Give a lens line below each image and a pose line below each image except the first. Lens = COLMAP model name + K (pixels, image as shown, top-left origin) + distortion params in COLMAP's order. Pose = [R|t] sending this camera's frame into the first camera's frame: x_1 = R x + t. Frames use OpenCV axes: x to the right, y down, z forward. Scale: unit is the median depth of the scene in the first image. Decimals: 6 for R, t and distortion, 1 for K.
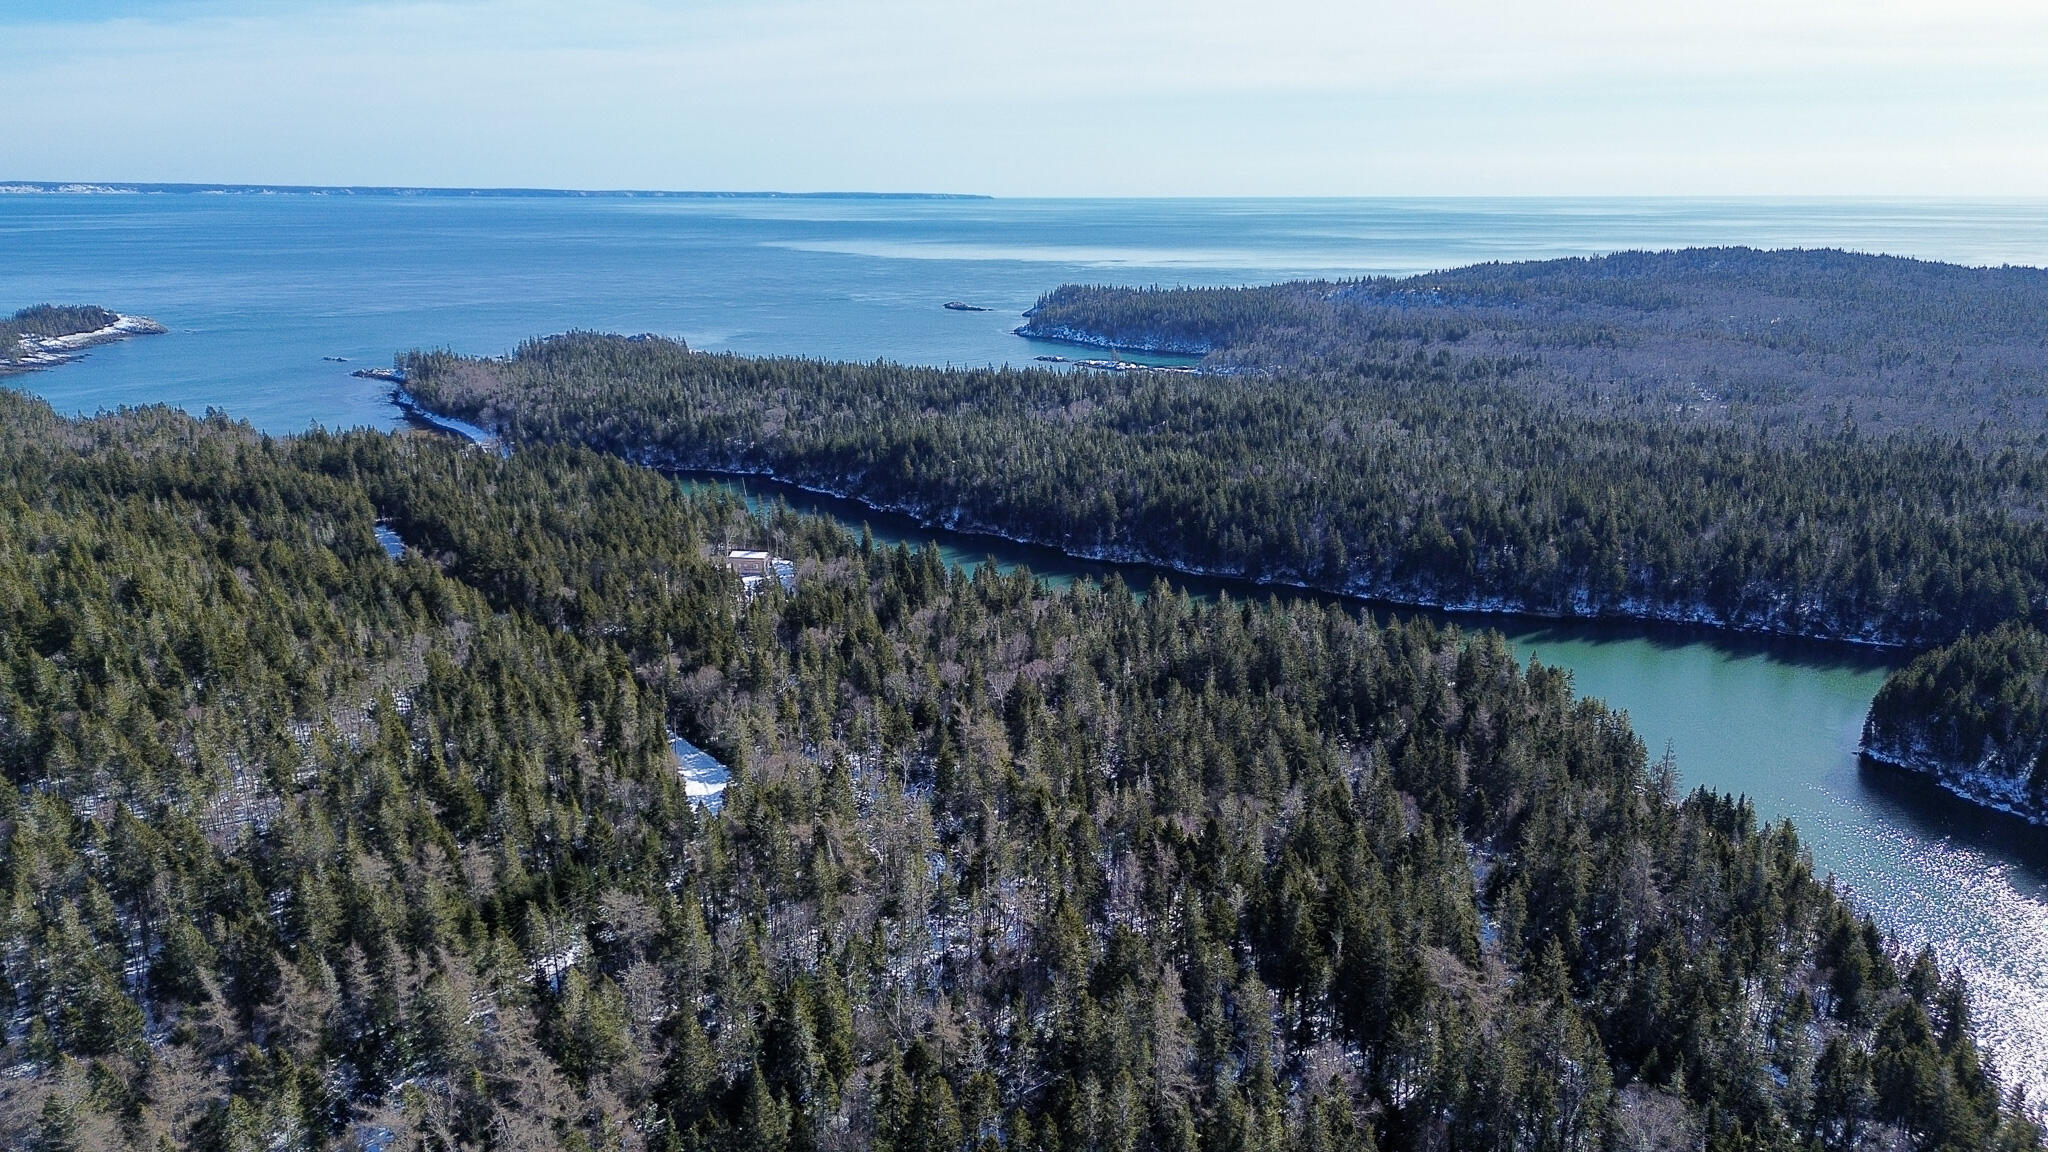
lens RADIAL K [[1430.4, 0, 1024.0], [0, 1430.4, 576.0], [0, 0, 1]] dist [0.122491, -0.135164]
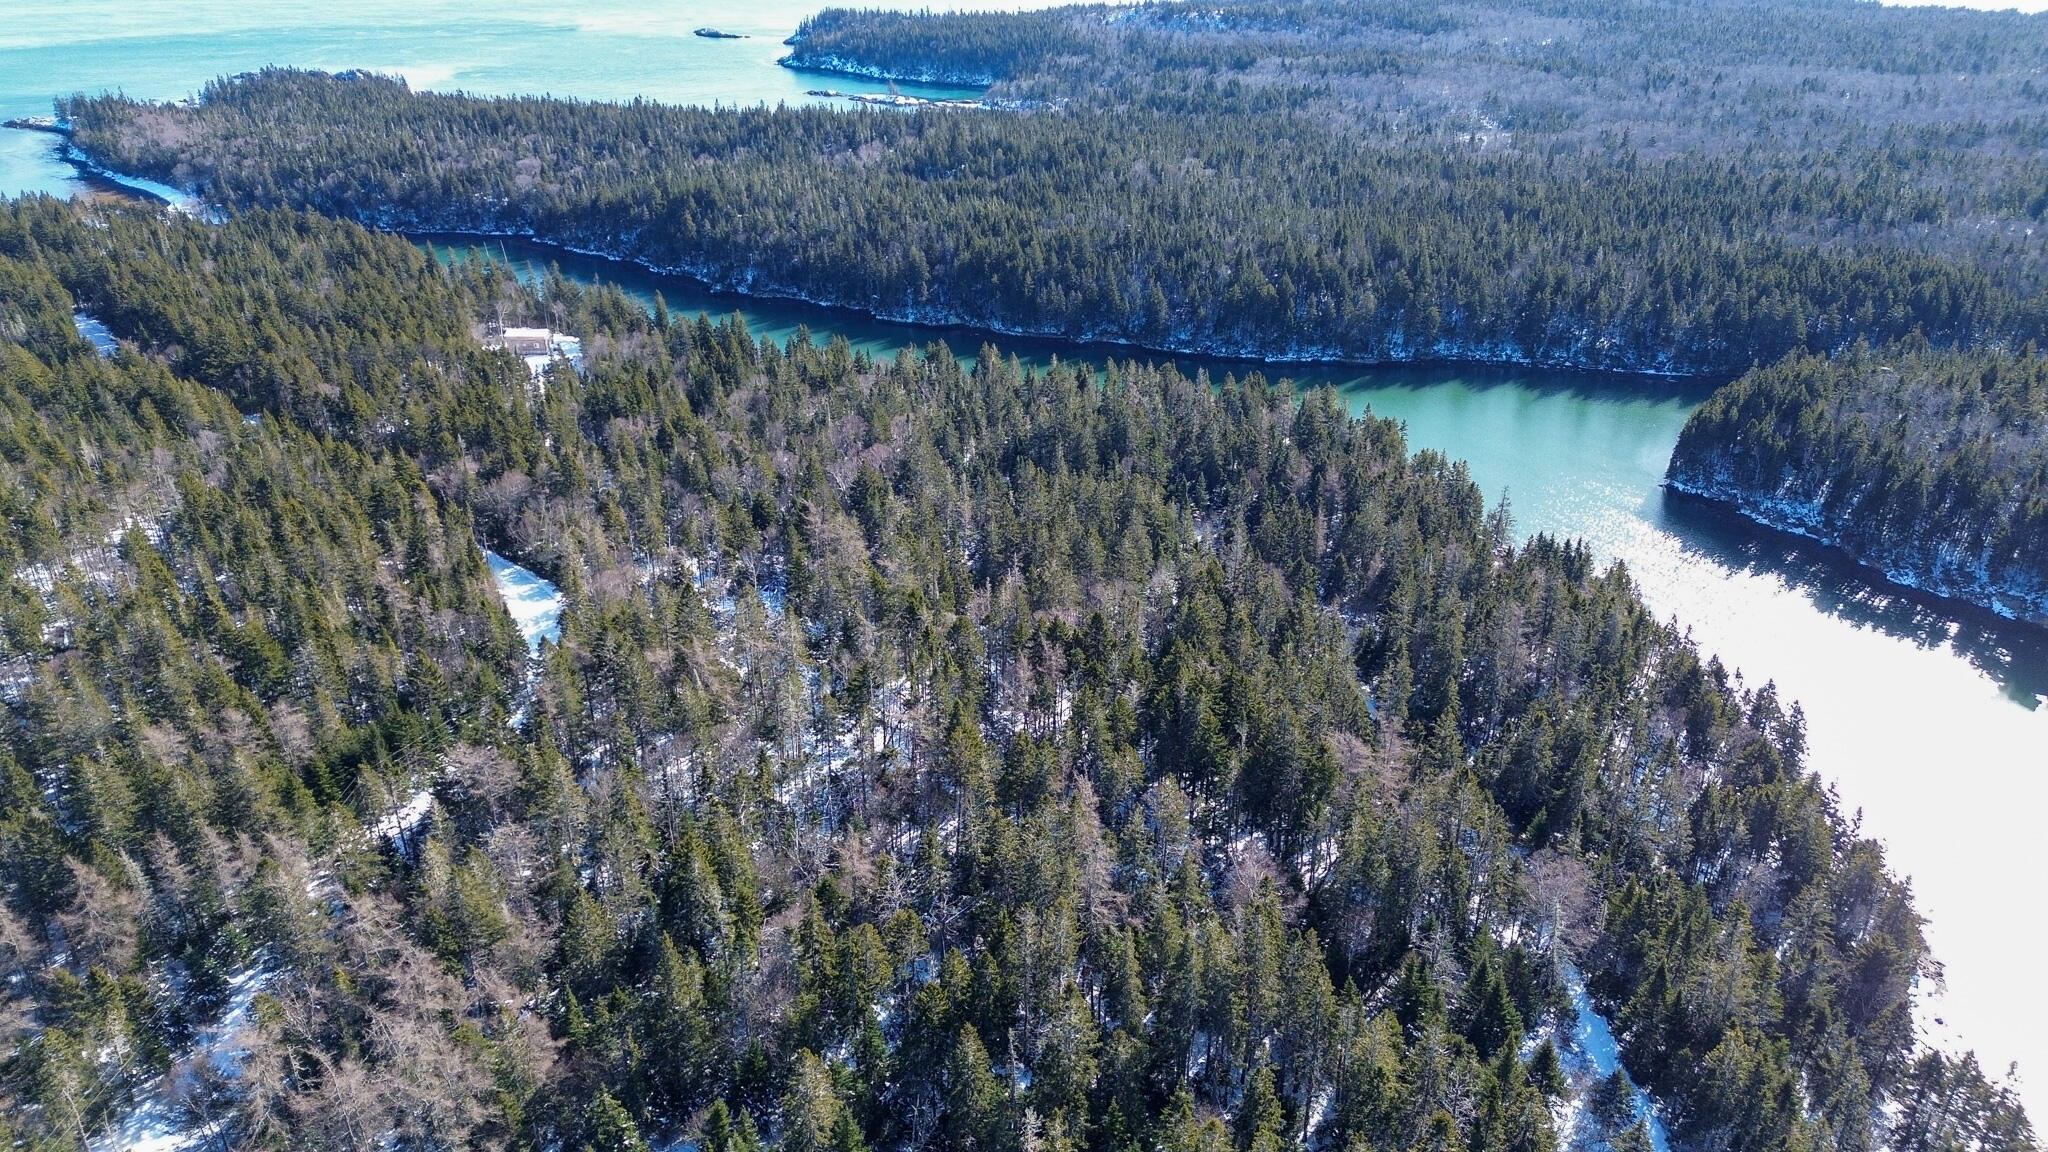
lens RADIAL K [[1432.5, 0, 1024.0], [0, 1432.5, 576.0], [0, 0, 1]] dist [0.088556, -0.074455]
pose [[0.986822, -0.067460, 0.147073, -0.036348], [0.040770, 0.983283, 0.177461, -0.017452], [-0.156586, -0.169126, 0.973076, 0.052016]]
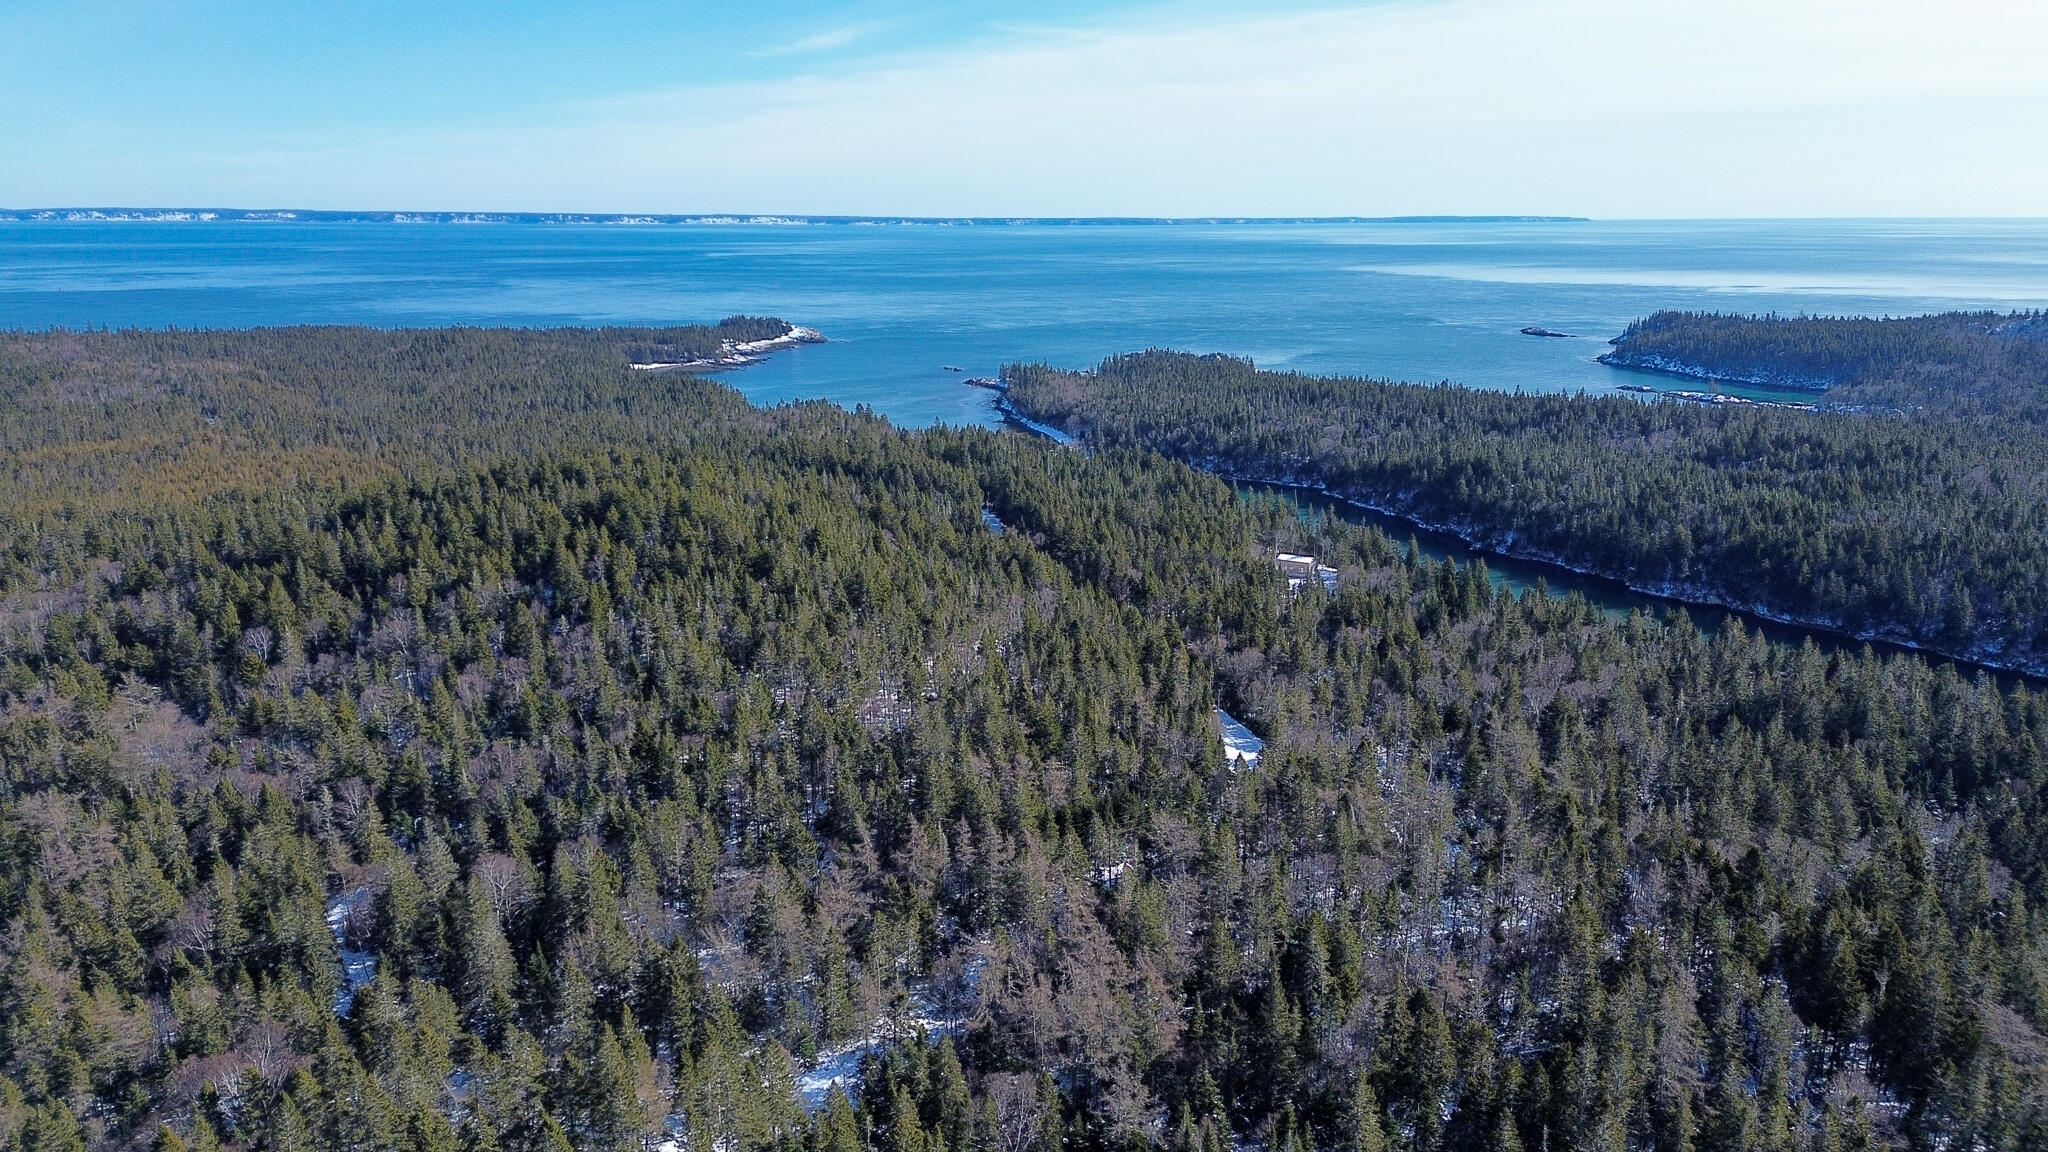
lens RADIAL K [[1435.2, 0, 1024.0], [0, 1435.2, 576.0], [0, 0, 1]] dist [0.087239, -0.082004]
pose [[0.927781, 0.088333, -0.362520, 0.009278], [-0.094317, 0.995541, 0.001196, 0.019954], [0.361009, 0.033082, 0.931975, -0.070930]]
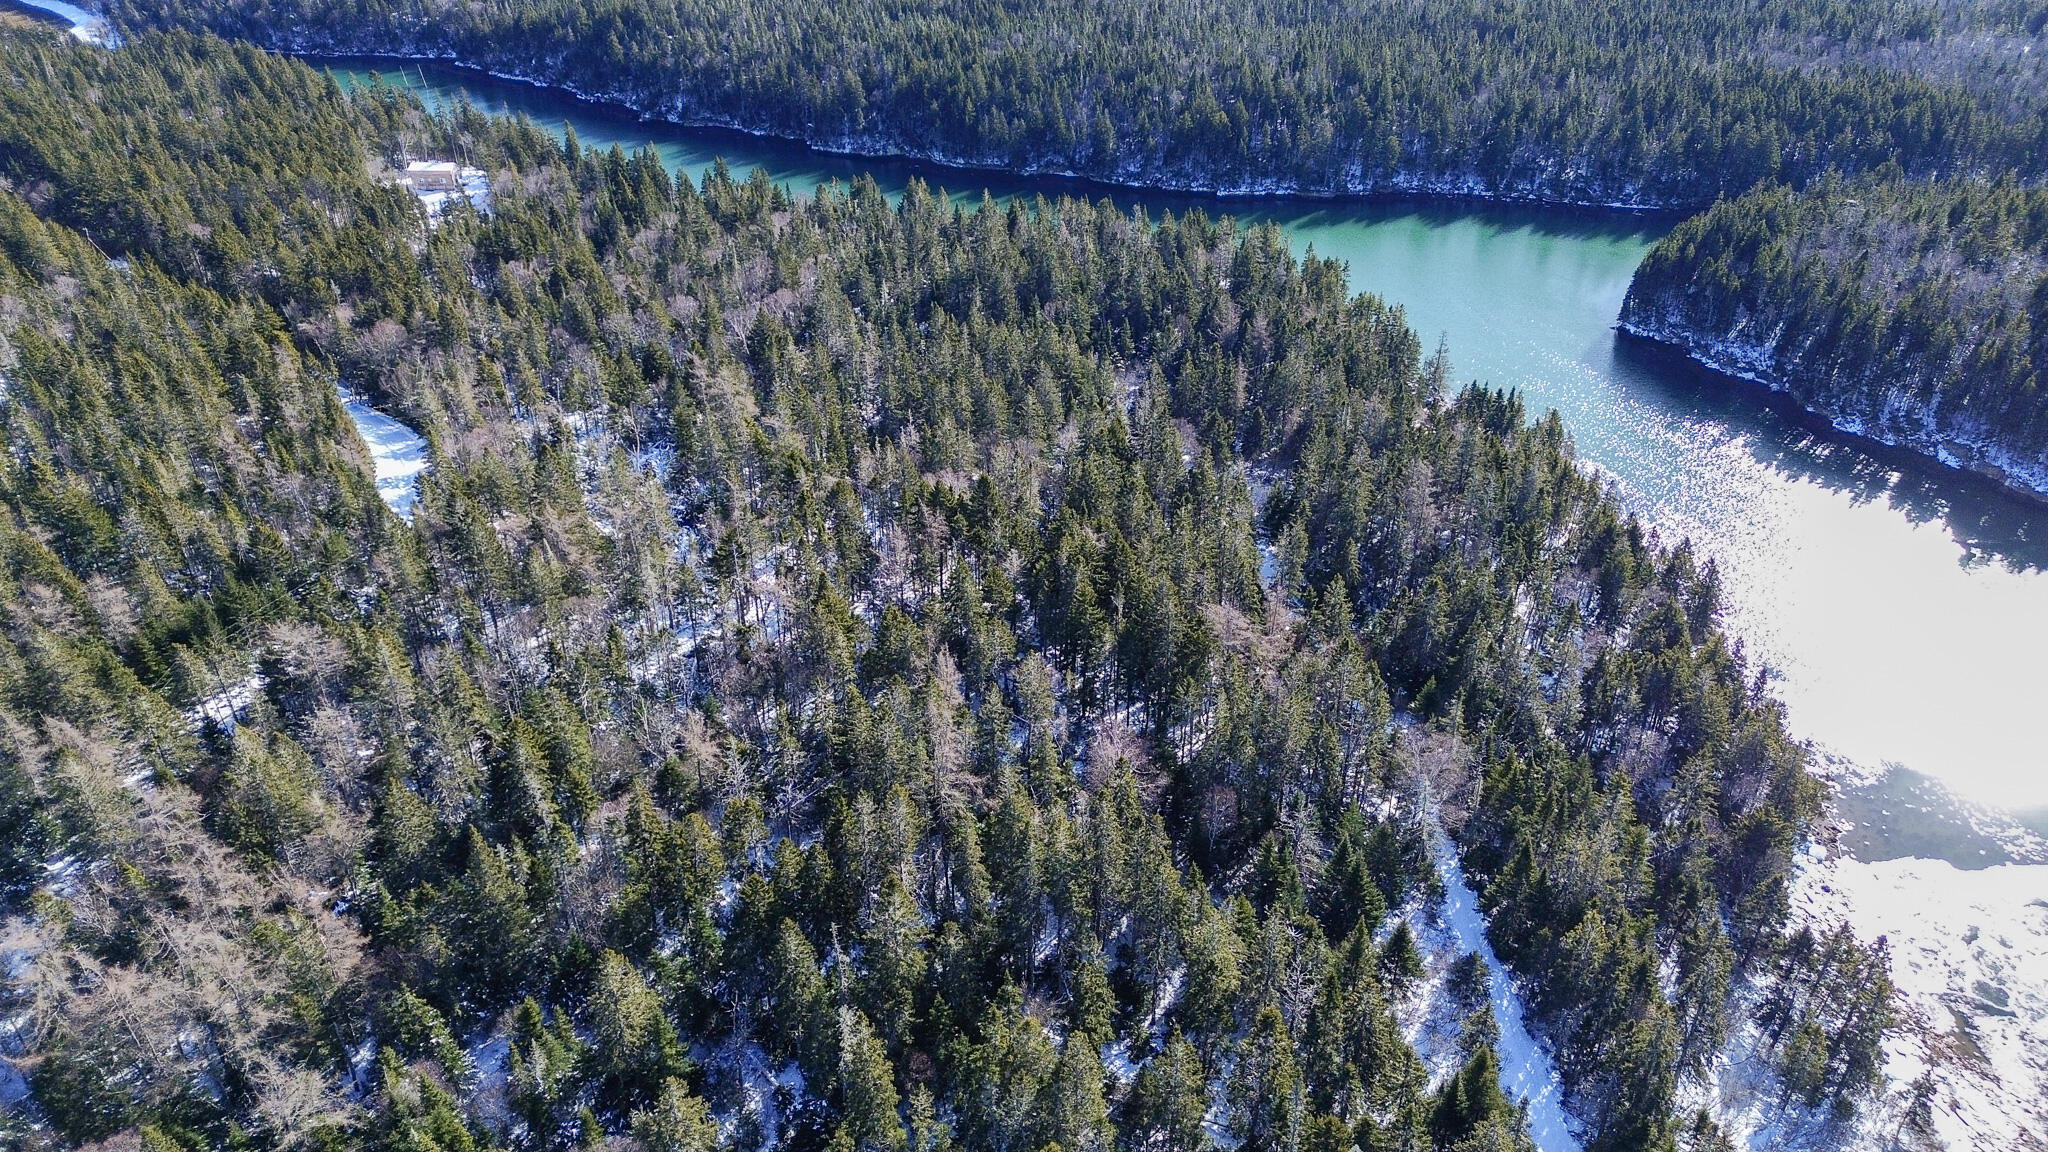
lens RADIAL K [[1435.2, 0, 1024.0], [0, 1435.2, 576.0], [0, 0, 1]] dist [0.087239, -0.082004]
pose [[0.986006, -0.088272, 0.141420, 0.014267], [0.044496, 0.956885, 0.287038, -0.019607], [-0.160661, -0.276729, 0.947422, 0.074201]]
